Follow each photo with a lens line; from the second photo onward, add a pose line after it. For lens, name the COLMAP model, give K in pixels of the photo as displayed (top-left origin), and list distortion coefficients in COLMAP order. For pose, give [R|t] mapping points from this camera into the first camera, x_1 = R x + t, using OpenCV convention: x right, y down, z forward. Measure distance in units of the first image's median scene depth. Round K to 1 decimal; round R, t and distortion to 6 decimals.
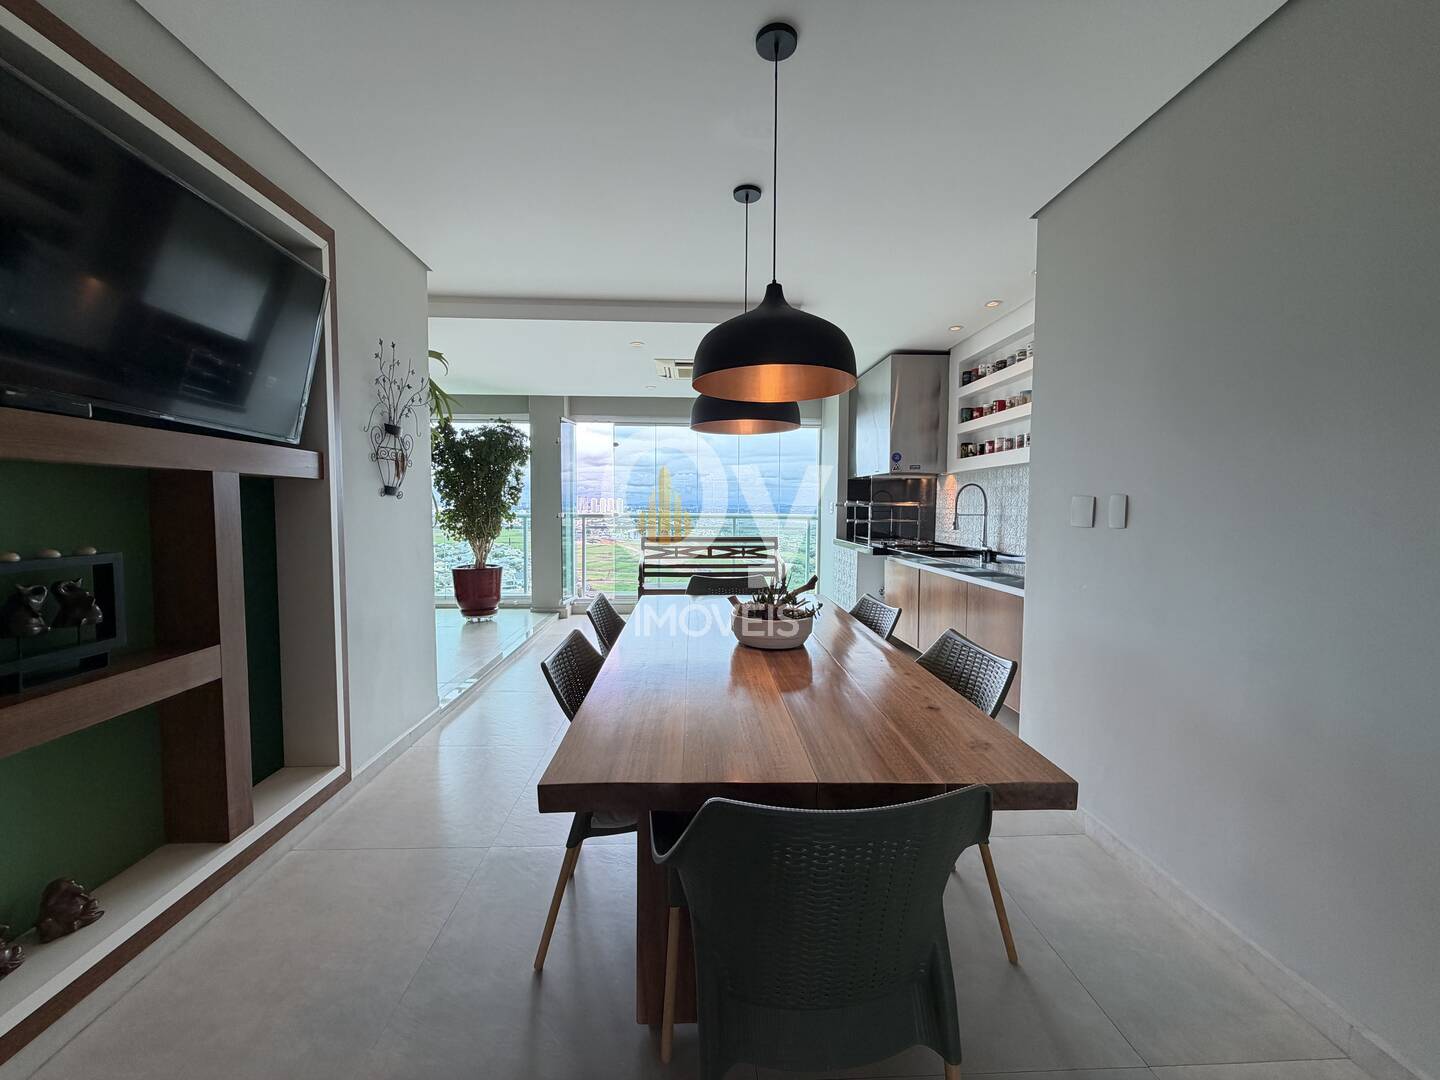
lens RADIAL K [[582.9, 0, 705.0], [0, 582.9, 536.2], [0, 0, 1]] dist [0.000477, 0.000014]
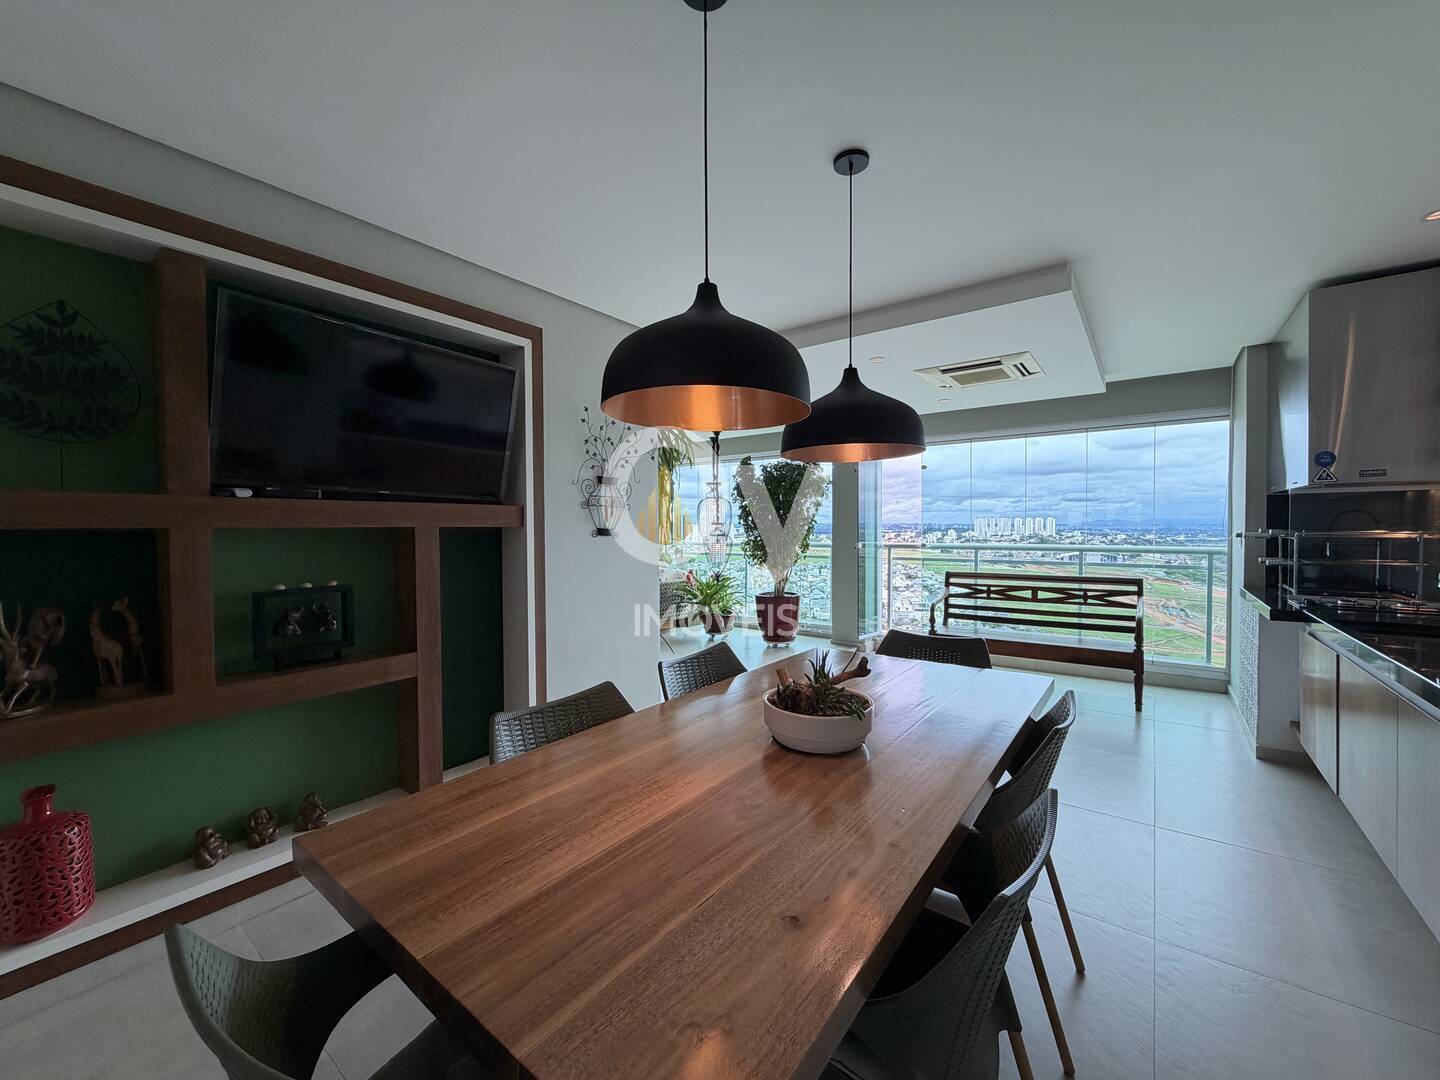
lens RADIAL K [[575.3, 0, 714.9], [0, 575.3, 535.3], [0, 0, 1]] dist [0.000216, 0.000129]
pose [[0.767426, -0.001031, -0.641137, 0.193816], [-0.022683, 0.999329, -0.028758, -0.022455], [0.640736, 0.036612, 0.766888, 0.132203]]
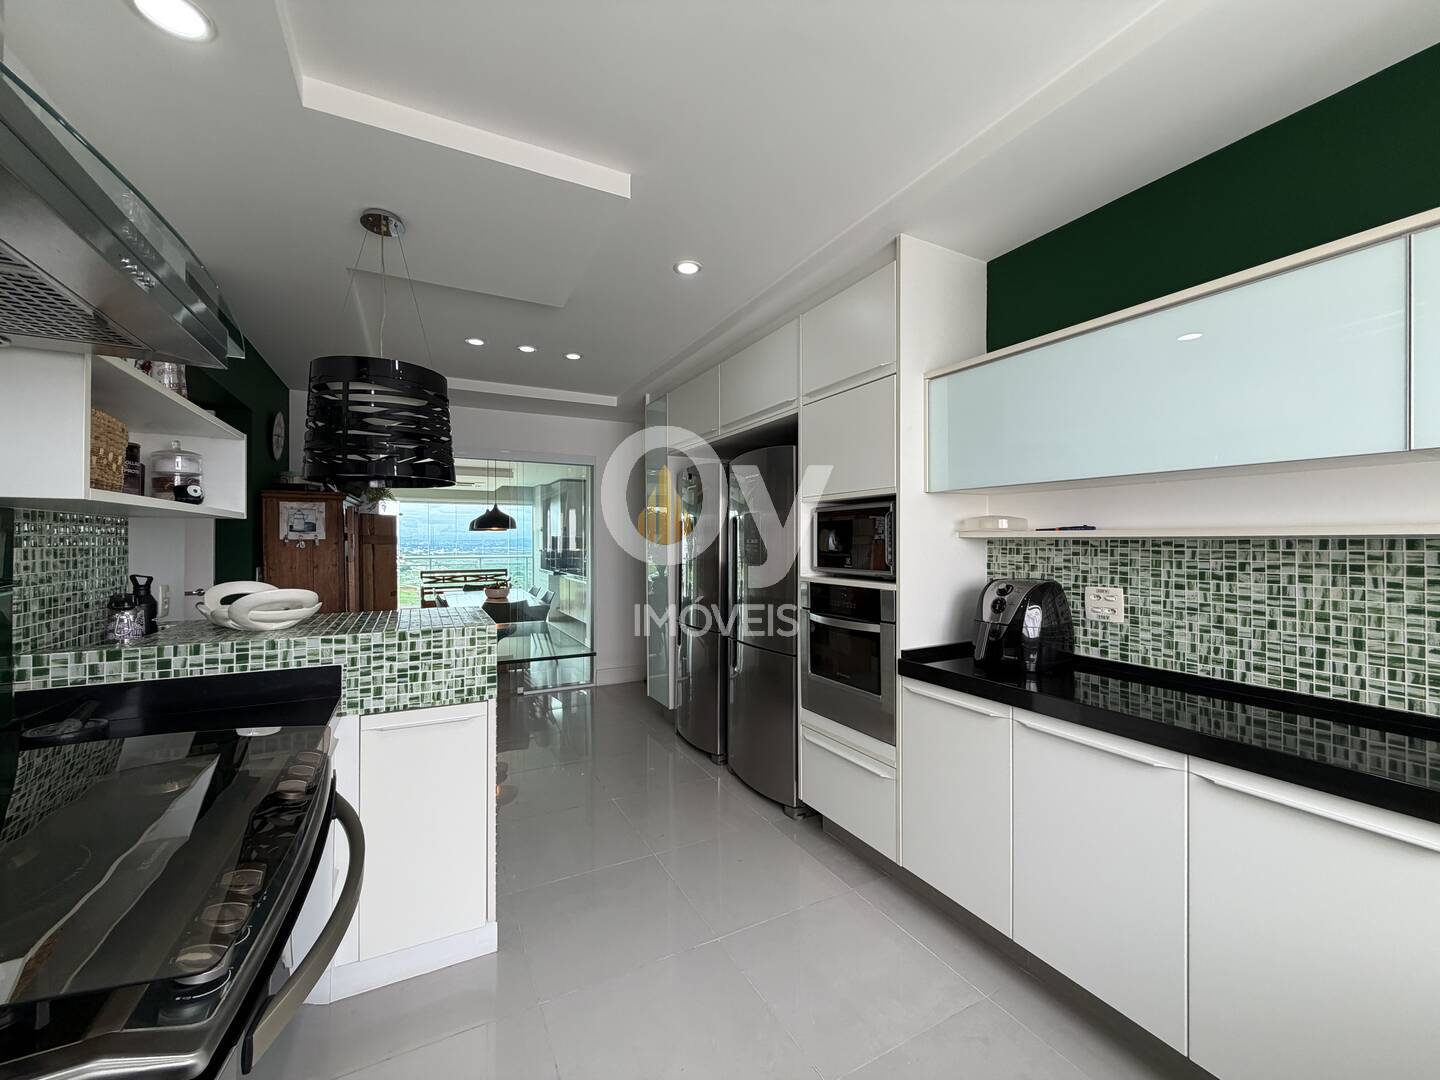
lens RADIAL K [[573.7, 0, 714.2], [0, 573.7, 538.6], [0, 0, 1]] dist [-0.000178, 0.000034]
pose [[0.908662, -0.008941, 0.417437, -0.032651], [0.030361, 0.998539, -0.044700, 0.008399], [-0.416428, 0.053291, 0.907606, -0.920273]]
